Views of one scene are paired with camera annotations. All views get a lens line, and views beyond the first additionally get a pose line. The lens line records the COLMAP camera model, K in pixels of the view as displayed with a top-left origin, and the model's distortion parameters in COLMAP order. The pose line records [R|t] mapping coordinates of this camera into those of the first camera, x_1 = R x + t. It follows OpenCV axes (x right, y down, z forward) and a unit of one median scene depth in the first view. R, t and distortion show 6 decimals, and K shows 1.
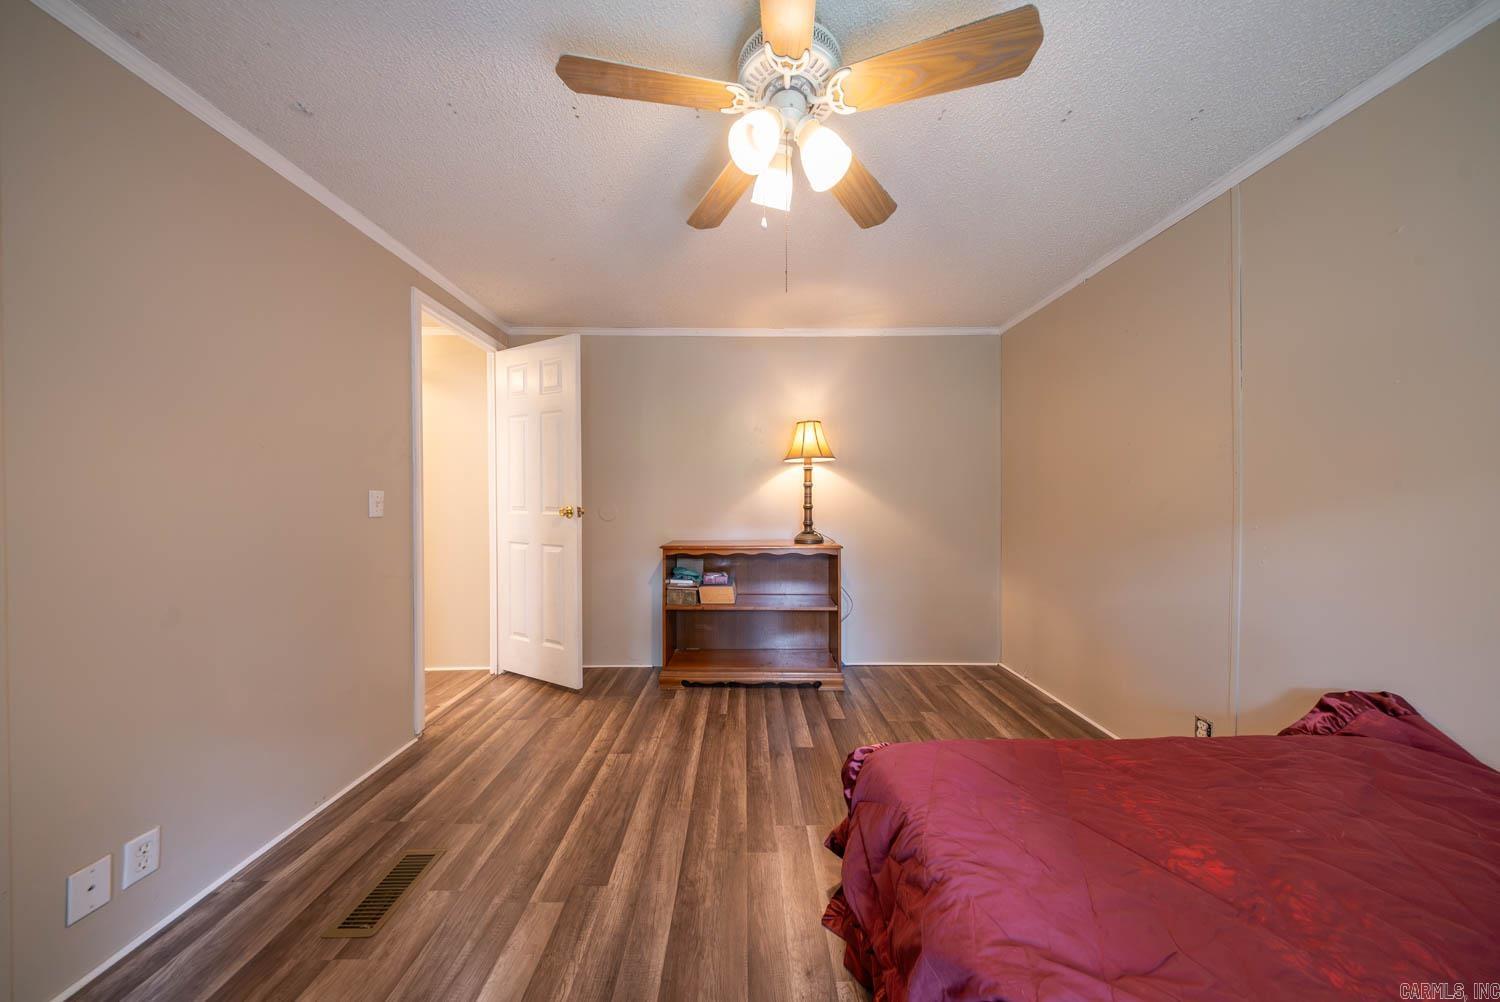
lens RADIAL K [[442.9, 0, 758.3], [0, 442.9, 505.2], [0, 0, 1]] dist [0.003587, -0.000952]
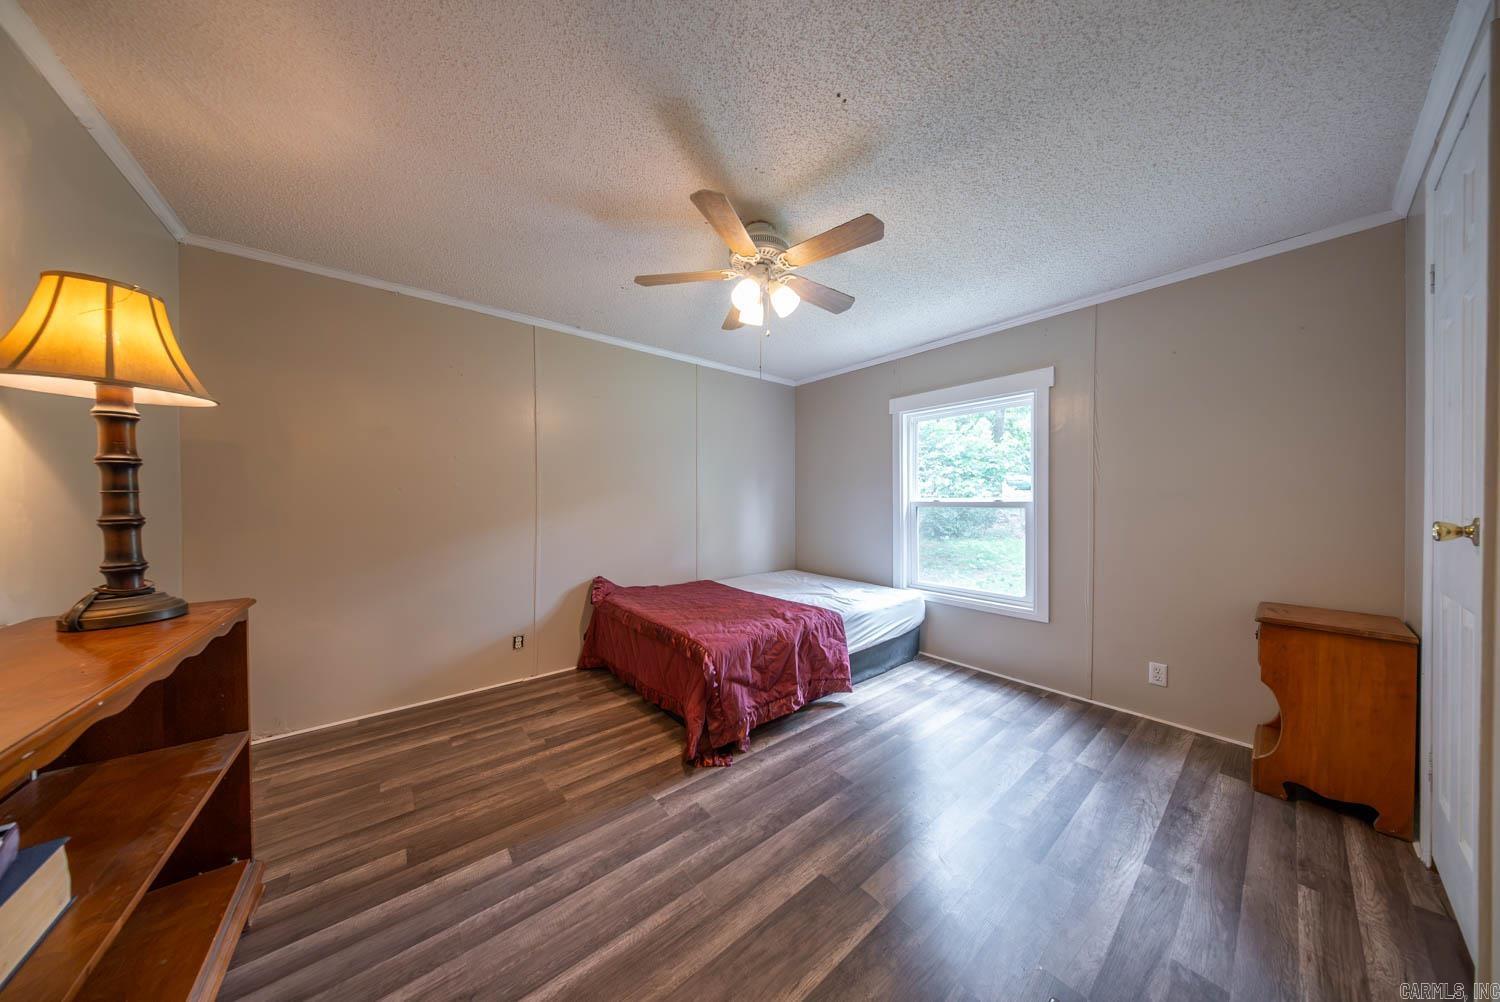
lens RADIAL K [[442.9, 0, 746.0], [0, 442.9, 499.3], [0, 0, 1]] dist [0.003587, -0.000952]
pose [[-0.609860, 0.002122, 0.792506, -0.854947], [0.014835, 0.999852, 0.008739, -0.015931], [-0.792370, 0.017086, -0.609801, 1.424425]]
